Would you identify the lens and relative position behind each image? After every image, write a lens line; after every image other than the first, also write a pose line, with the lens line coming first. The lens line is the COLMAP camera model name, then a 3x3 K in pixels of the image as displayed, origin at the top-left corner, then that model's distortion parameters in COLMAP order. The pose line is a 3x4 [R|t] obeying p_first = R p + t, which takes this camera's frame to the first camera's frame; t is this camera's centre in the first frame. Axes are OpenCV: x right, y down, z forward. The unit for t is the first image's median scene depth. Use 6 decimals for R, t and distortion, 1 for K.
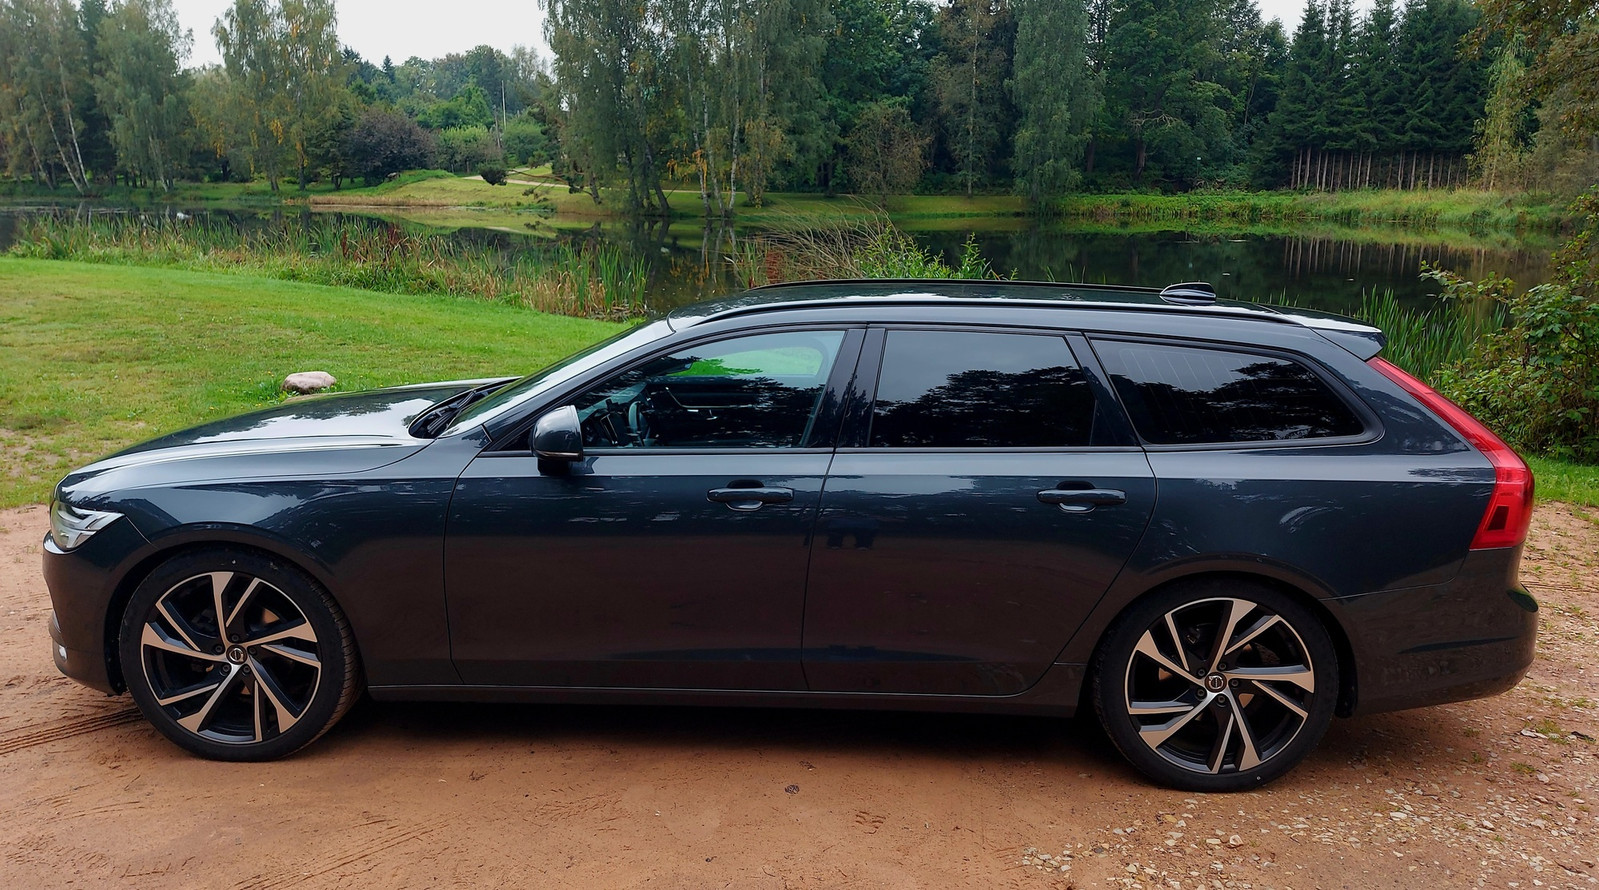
lens RADIAL K [[1193.6, 0, 799.0], [0, 1193.6, 446.5], [0, 0, 1]] dist [0.010132, -0.003420]
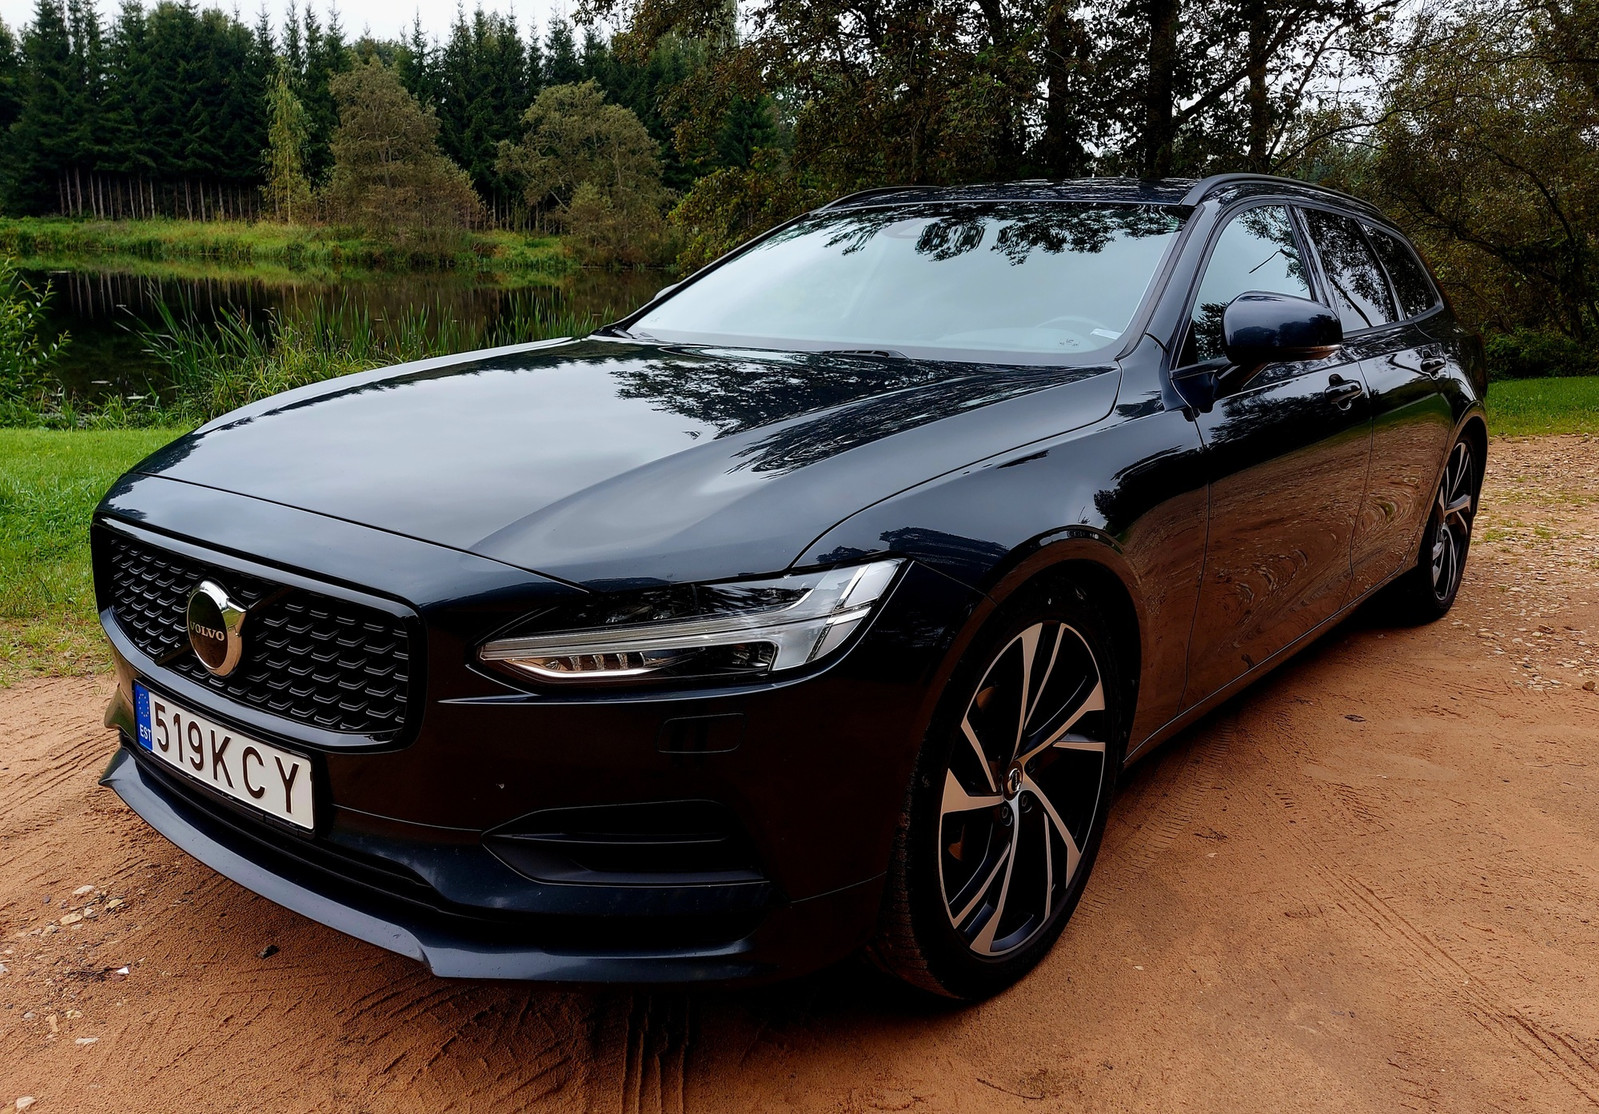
lens RADIAL K [[1304.2, 0, 798.6], [0, 1304.2, 555.6], [0, 0, 1]] dist [-0.007174, -0.021507]
pose [[0.560077, -0.166580, 0.811520, -0.087959], [0.141933, 0.984386, 0.104108, 0.000000], [-0.816191, 0.056873, 0.574976, 0.066001]]
